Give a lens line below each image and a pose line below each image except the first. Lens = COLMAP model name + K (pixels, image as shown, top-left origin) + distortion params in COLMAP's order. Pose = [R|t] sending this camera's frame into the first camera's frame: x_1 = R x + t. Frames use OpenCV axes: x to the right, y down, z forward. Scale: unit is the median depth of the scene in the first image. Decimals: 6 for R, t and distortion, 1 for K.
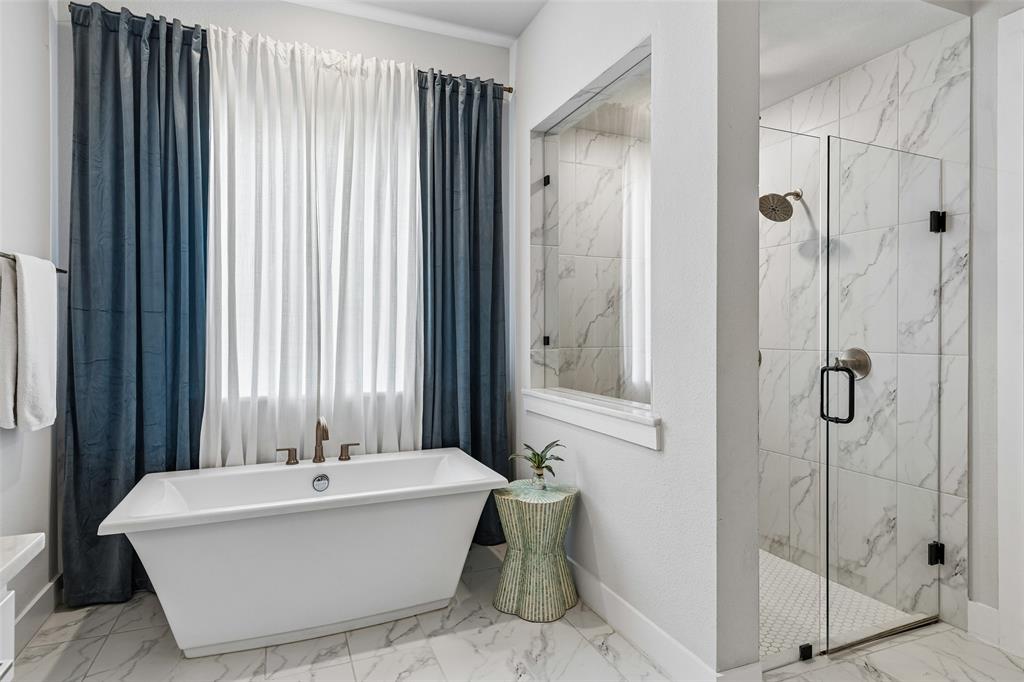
lens RADIAL K [[564.4, 0, 514.7], [0, 564.4, 333.4], [0, 0, 1]] dist [0.003647, -0.001784]
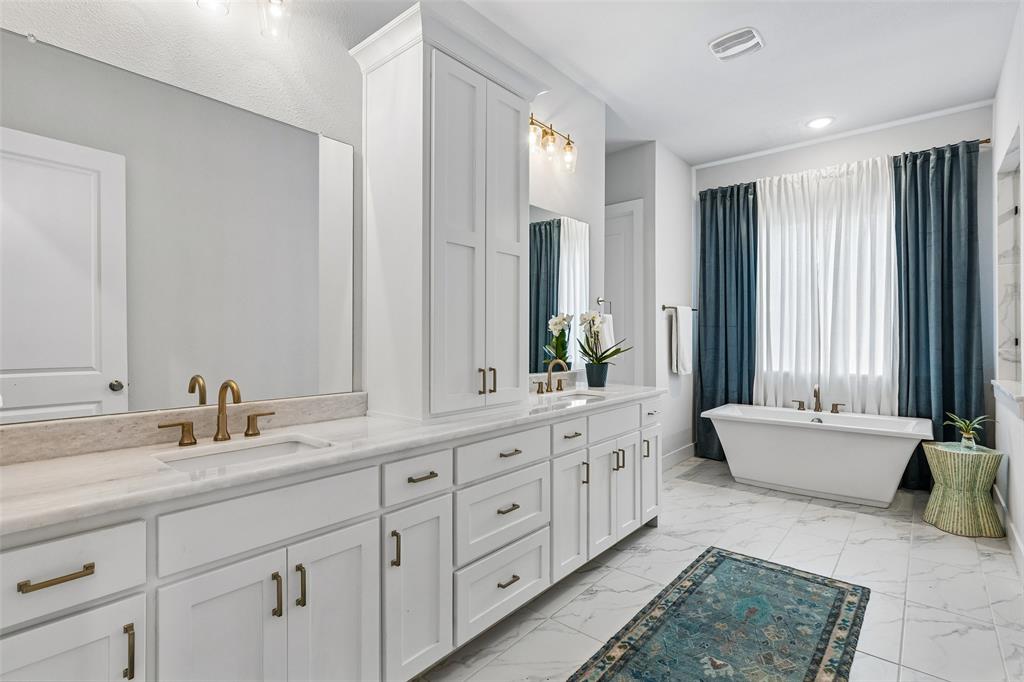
lens RADIAL K [[487.2, 0, 513.9], [0, 487.2, 337.5], [0, 0, 1]] dist [0.002448, -0.001302]
pose [[0.445491, -0.001486, -0.895285, 0.585020], [0.002139, 0.999998, -0.000596, 0.002358], [0.895284, -0.001649, 0.445493, -0.498664]]
